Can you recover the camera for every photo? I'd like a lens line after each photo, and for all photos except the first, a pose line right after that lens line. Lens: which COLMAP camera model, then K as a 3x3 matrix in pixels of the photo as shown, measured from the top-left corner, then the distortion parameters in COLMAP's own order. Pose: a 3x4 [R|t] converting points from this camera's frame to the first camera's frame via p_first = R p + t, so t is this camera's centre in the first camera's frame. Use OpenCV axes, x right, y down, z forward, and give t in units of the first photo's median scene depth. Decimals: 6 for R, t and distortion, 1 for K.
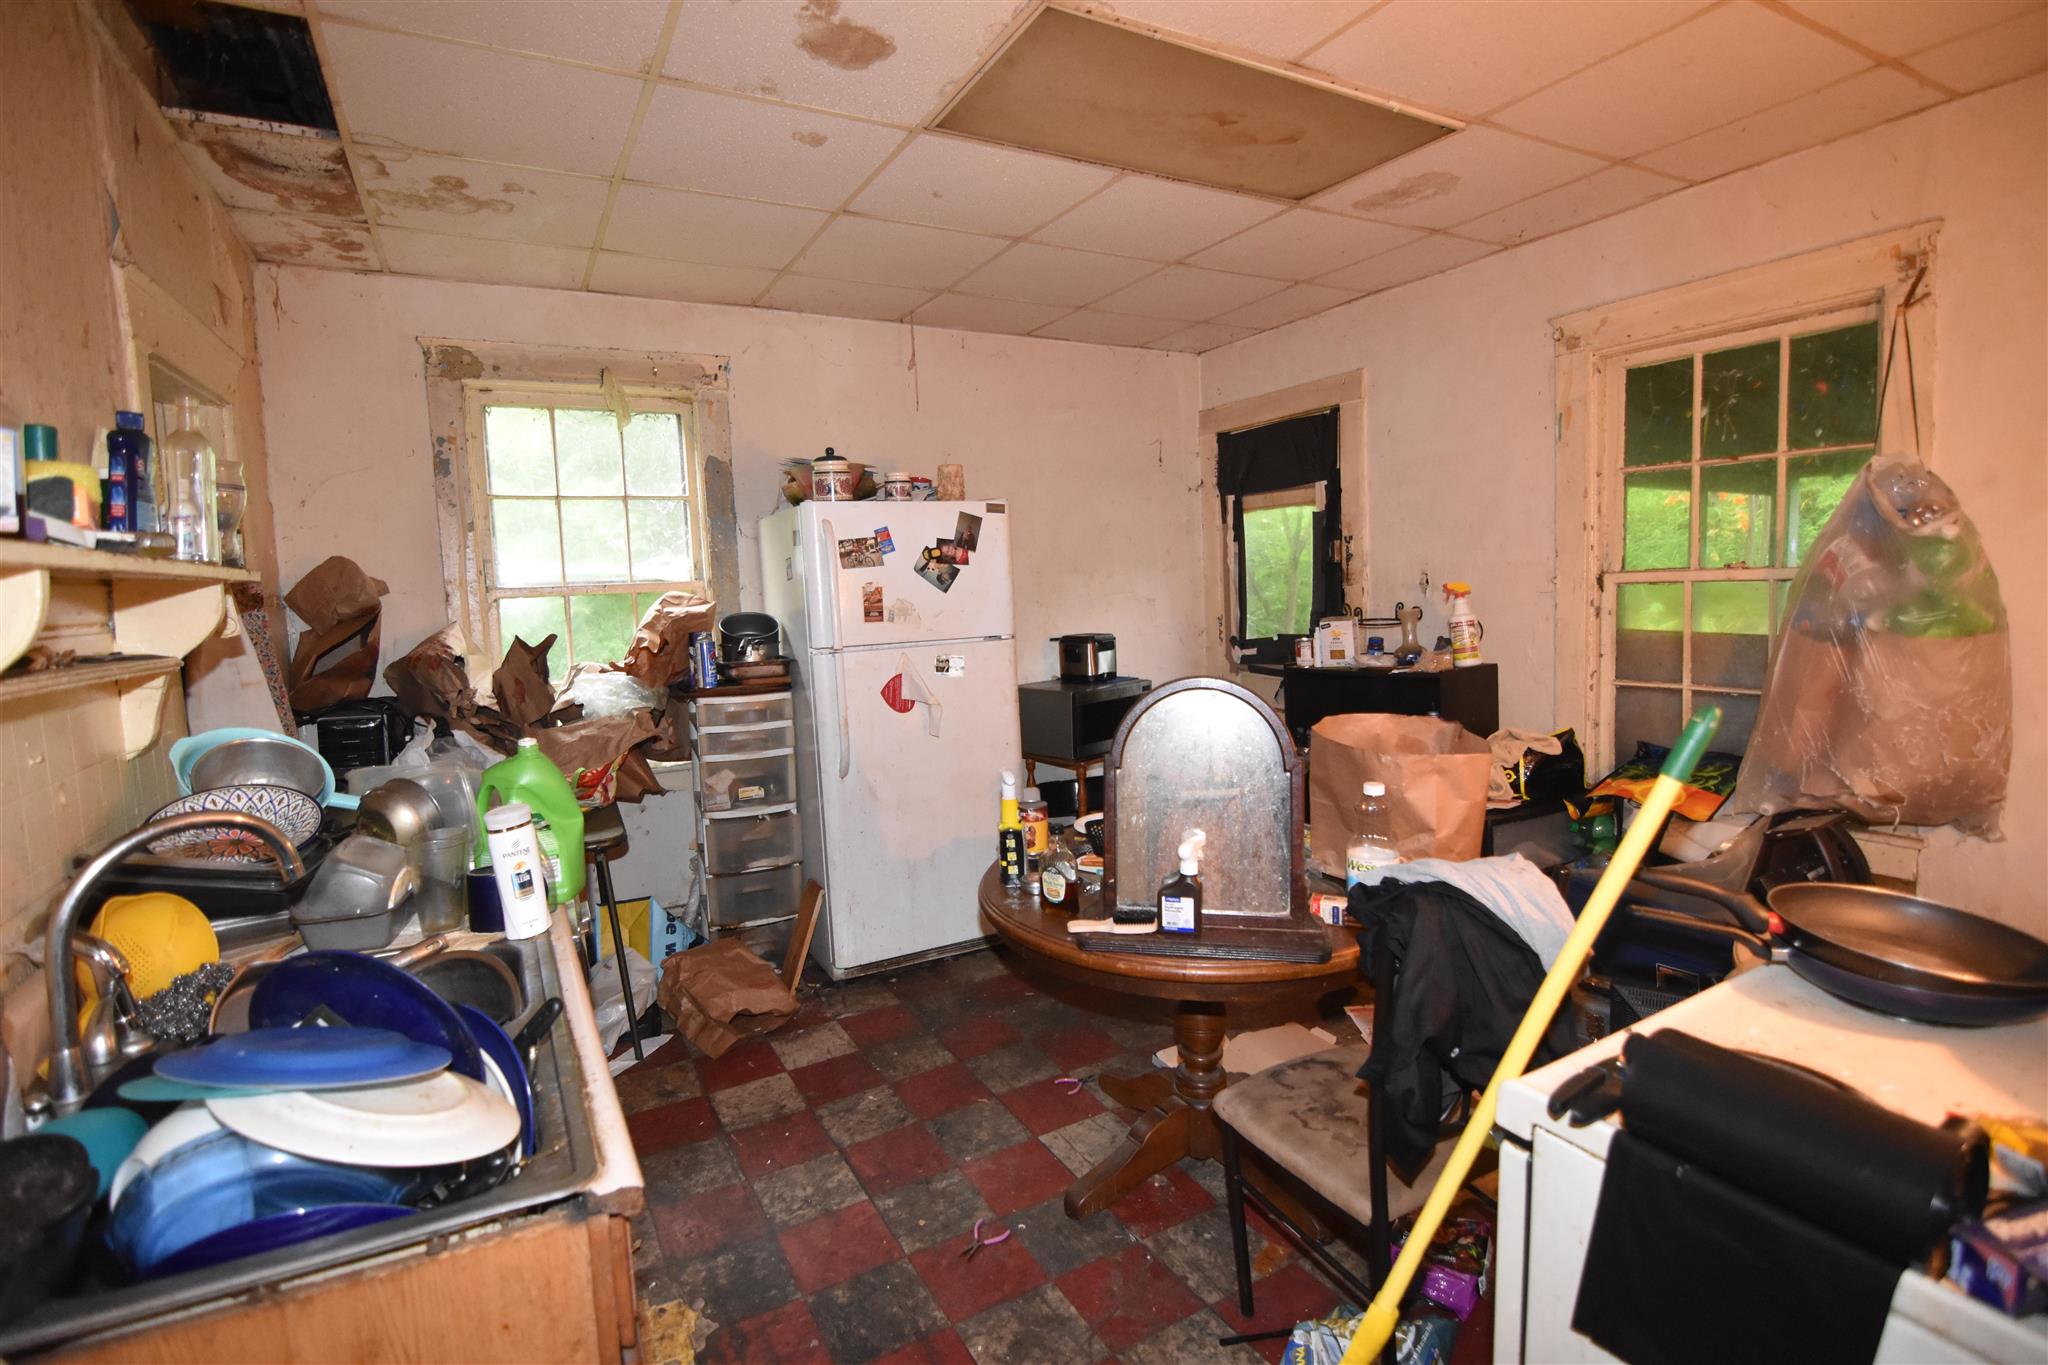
lens RADIAL K [[994.9, 0, 1025.6], [0, 994.9, 679.7], [0, 0, 1]] dist [-0.009349, -0.009606]
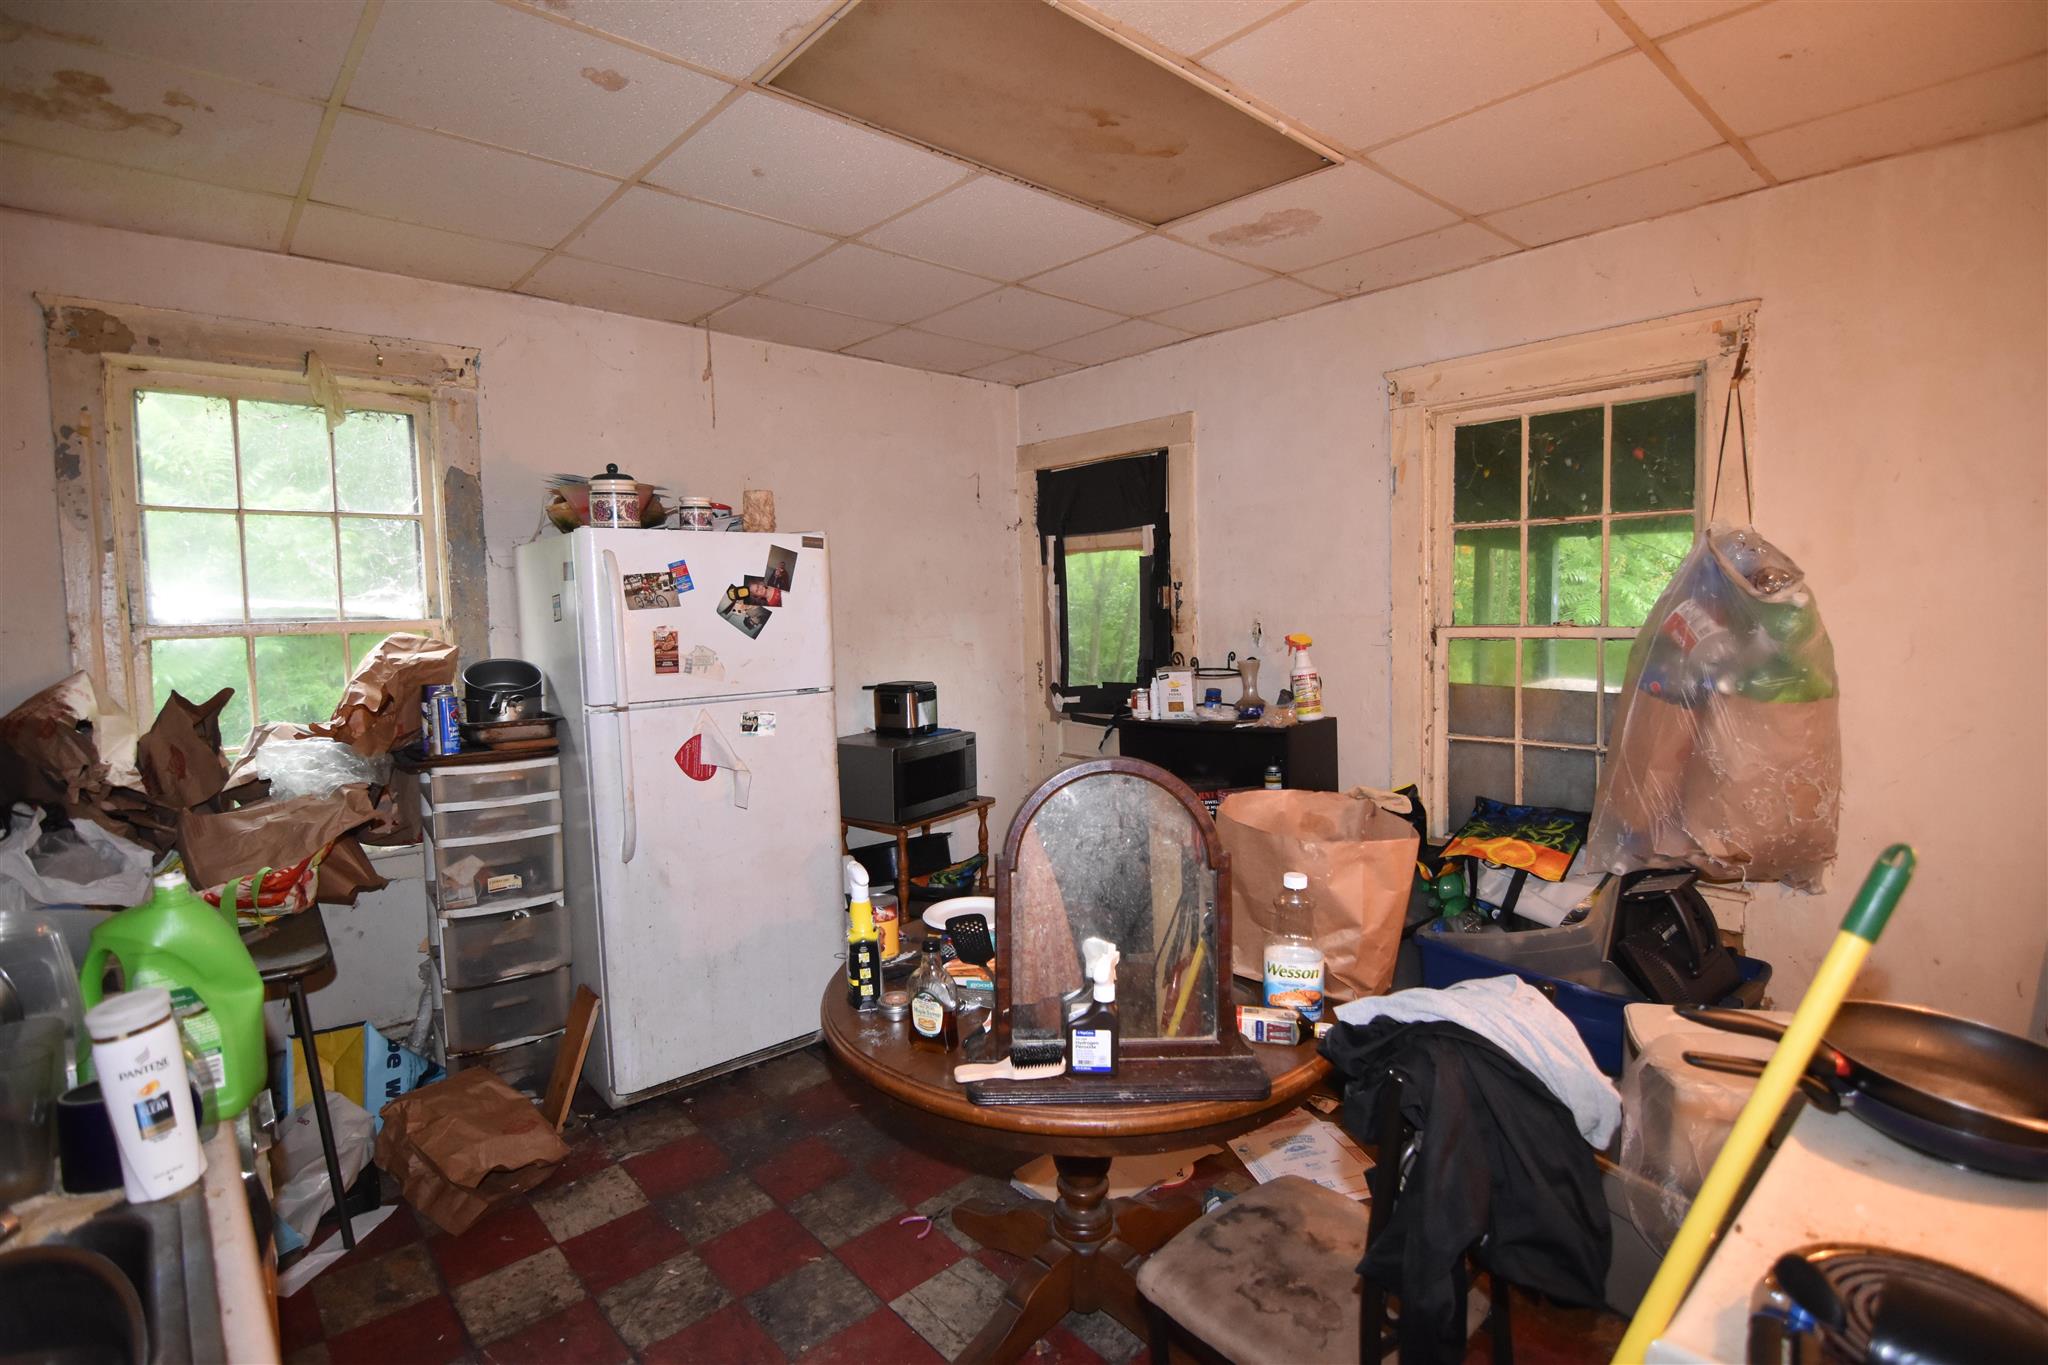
lens RADIAL K [[994.9, 0, 1029.0], [0, 994.9, 681.0], [0, 0, 1]] dist [-0.009349, -0.009606]
pose [[0.973202, 0.001449, 0.229949, -0.054065], [0.005686, 0.999523, -0.030365, -0.027659], [-0.229883, 0.030859, 0.972729, 0.130519]]
